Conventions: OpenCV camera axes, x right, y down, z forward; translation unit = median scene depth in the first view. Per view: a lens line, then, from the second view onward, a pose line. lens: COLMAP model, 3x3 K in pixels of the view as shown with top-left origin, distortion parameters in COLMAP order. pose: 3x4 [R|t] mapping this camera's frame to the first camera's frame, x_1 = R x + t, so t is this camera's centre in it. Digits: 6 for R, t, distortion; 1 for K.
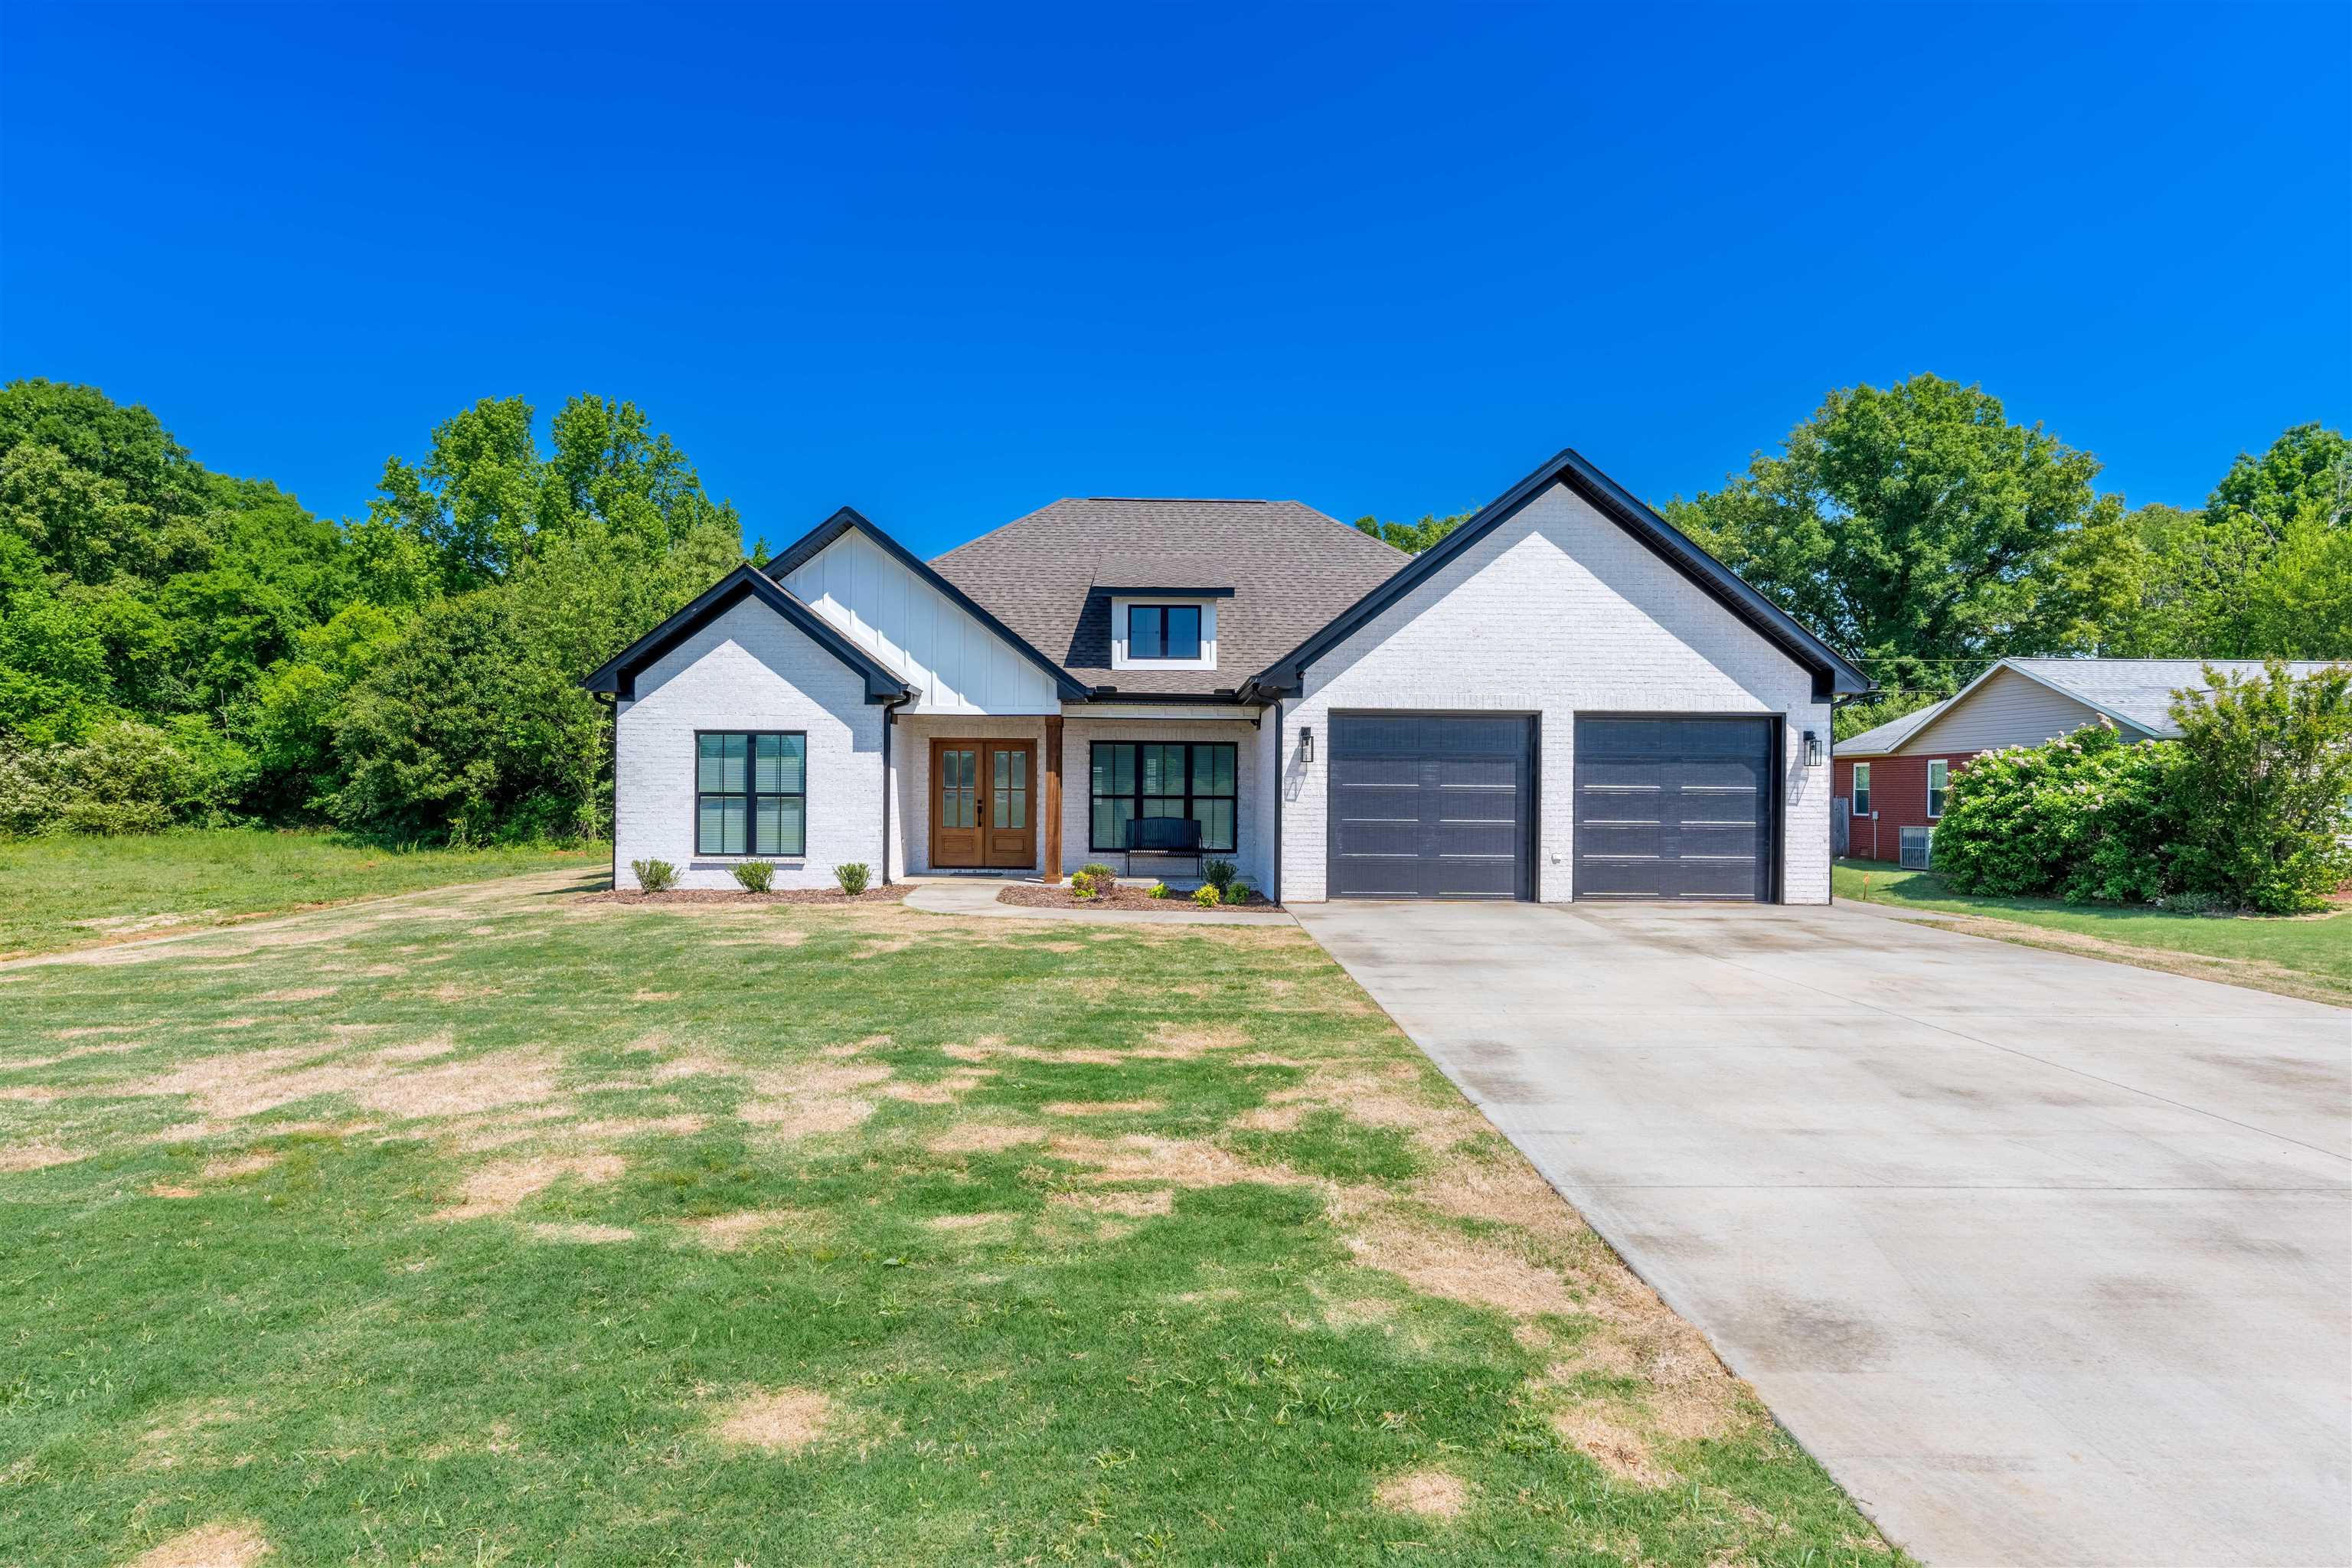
lens RADIAL K [[1289.9, 0, 1178.1], [0, 1289.9, 790.3], [0, 0, 1]] dist [-0.007453, -0.001669]
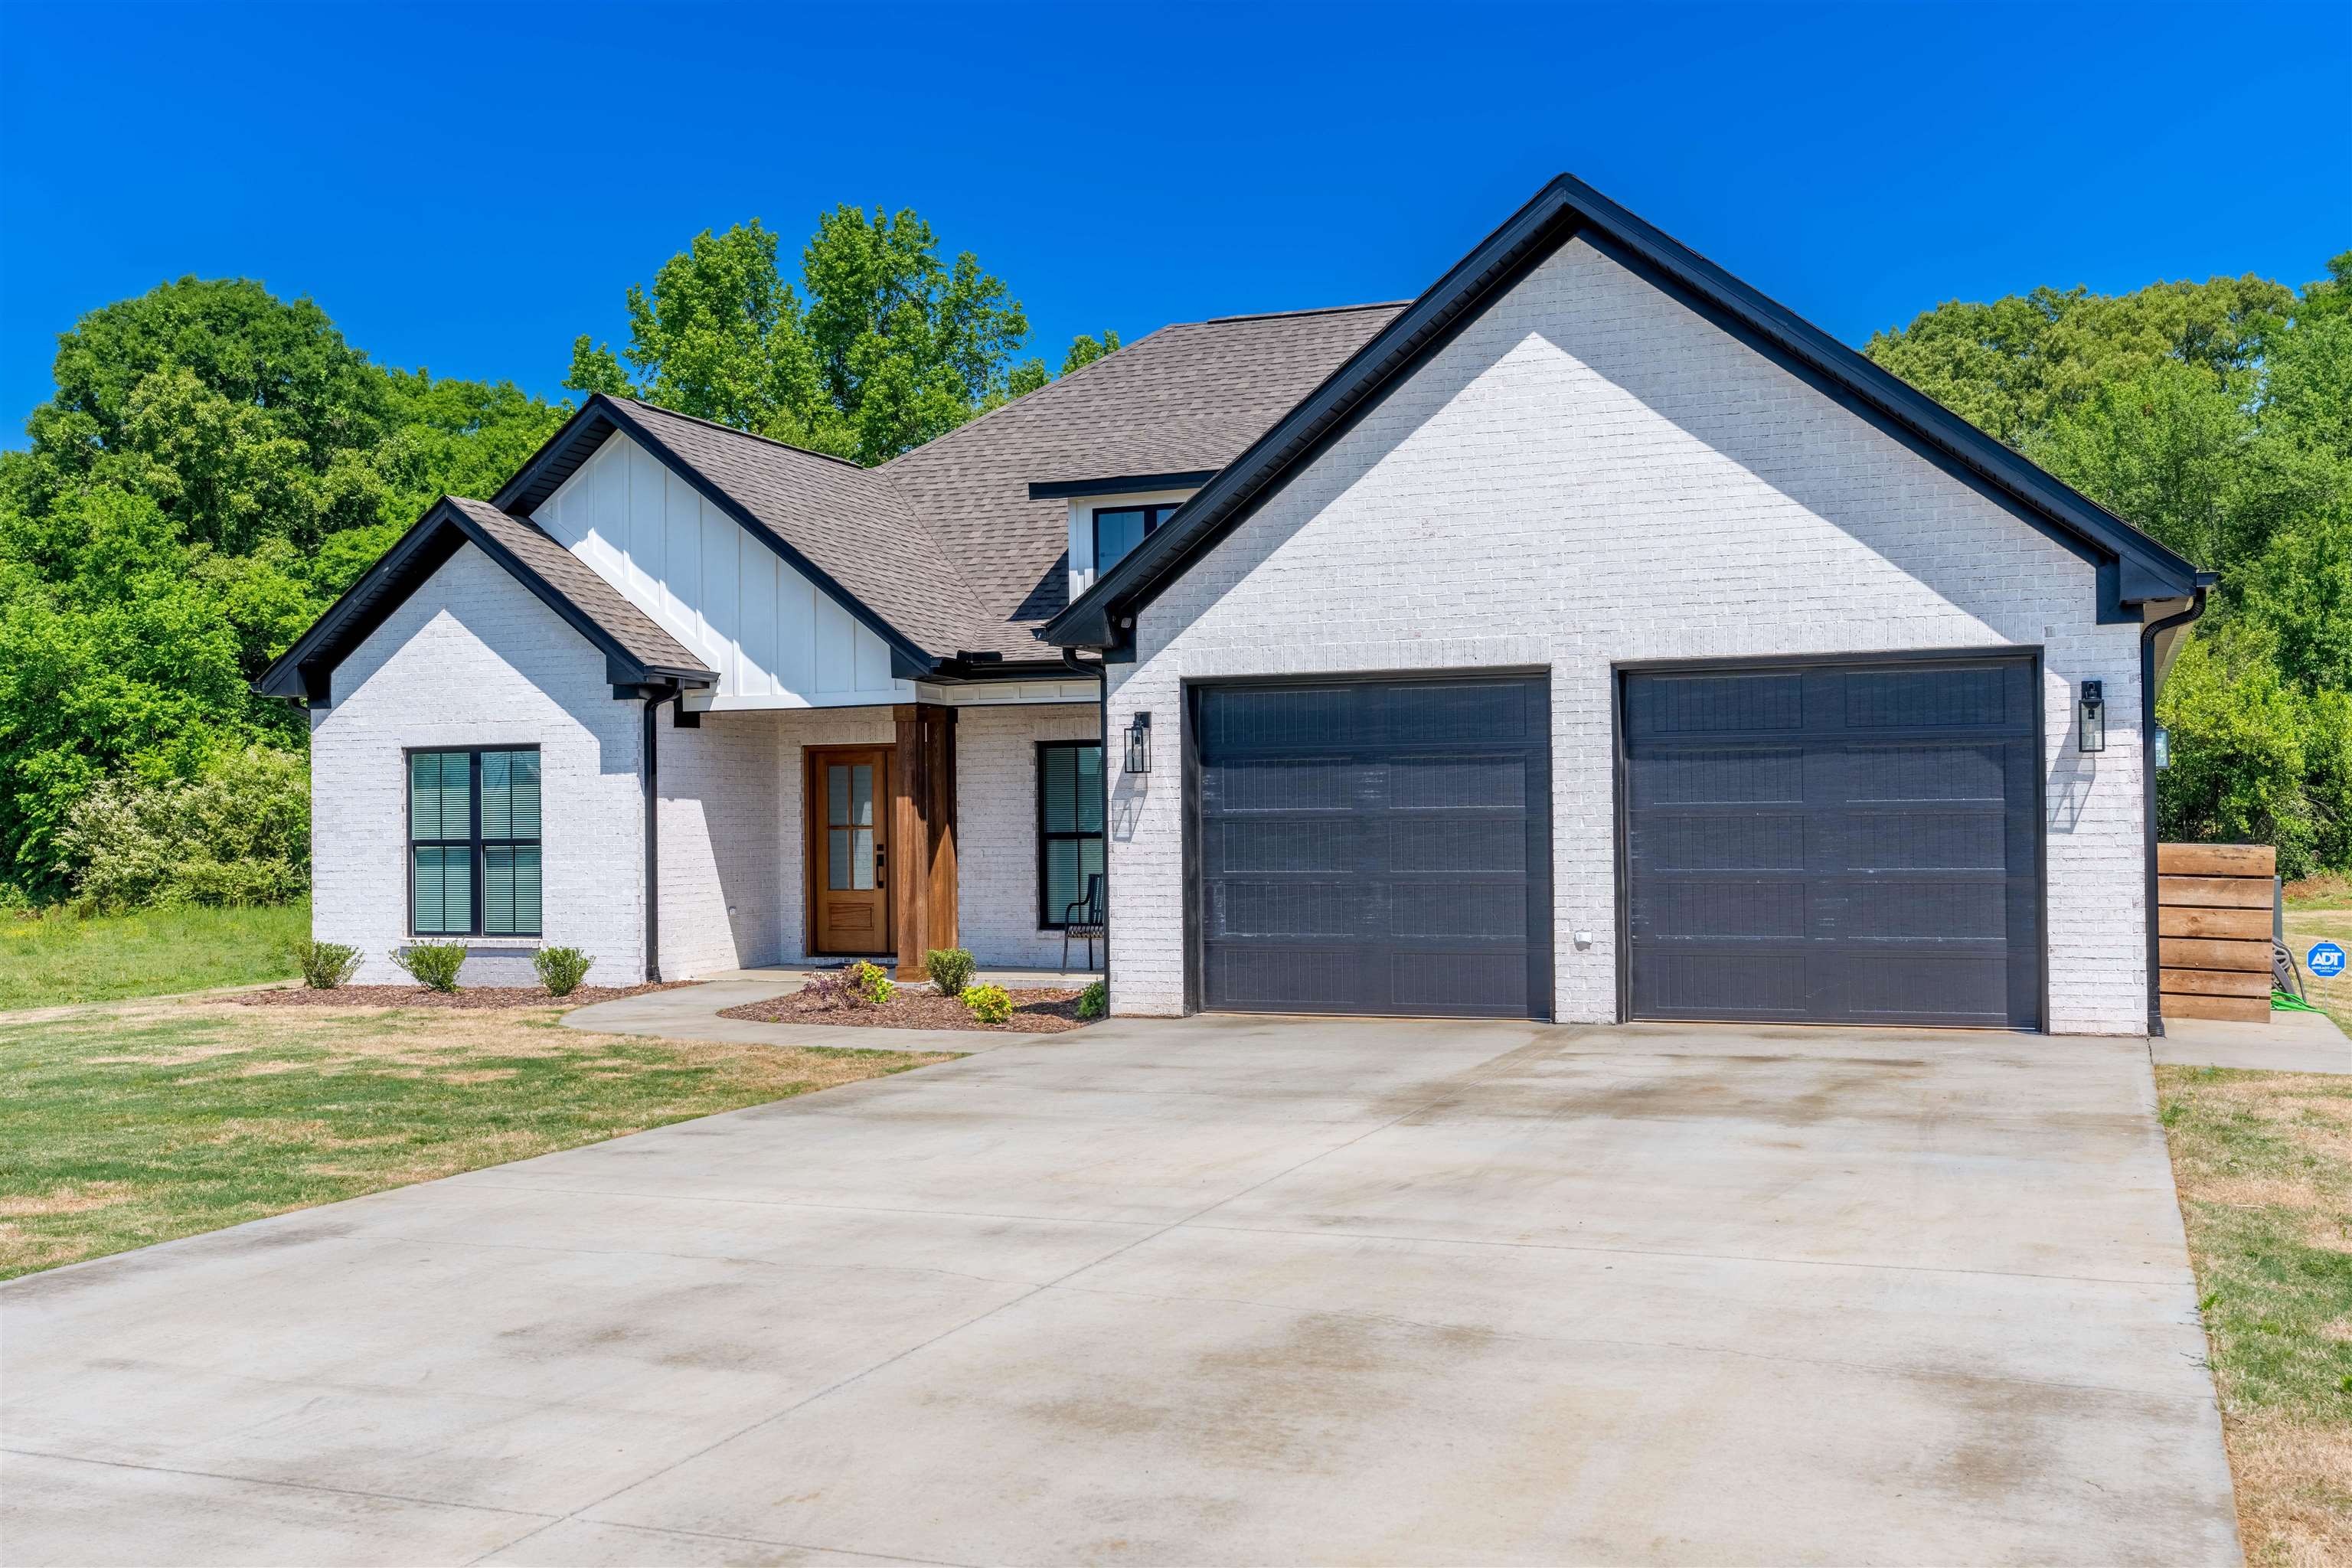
lens RADIAL K [[2317.4, 0, 1169.0], [0, 2317.4, 782.4], [0, 0, 1]] dist [0.003432, 0.000000]
pose [[0.919606, -0.025791, -0.391995, 0.459442], [0.020024, 0.999623, -0.018793, 0.001872], [0.392331, 0.009433, 0.919776, 0.046420]]
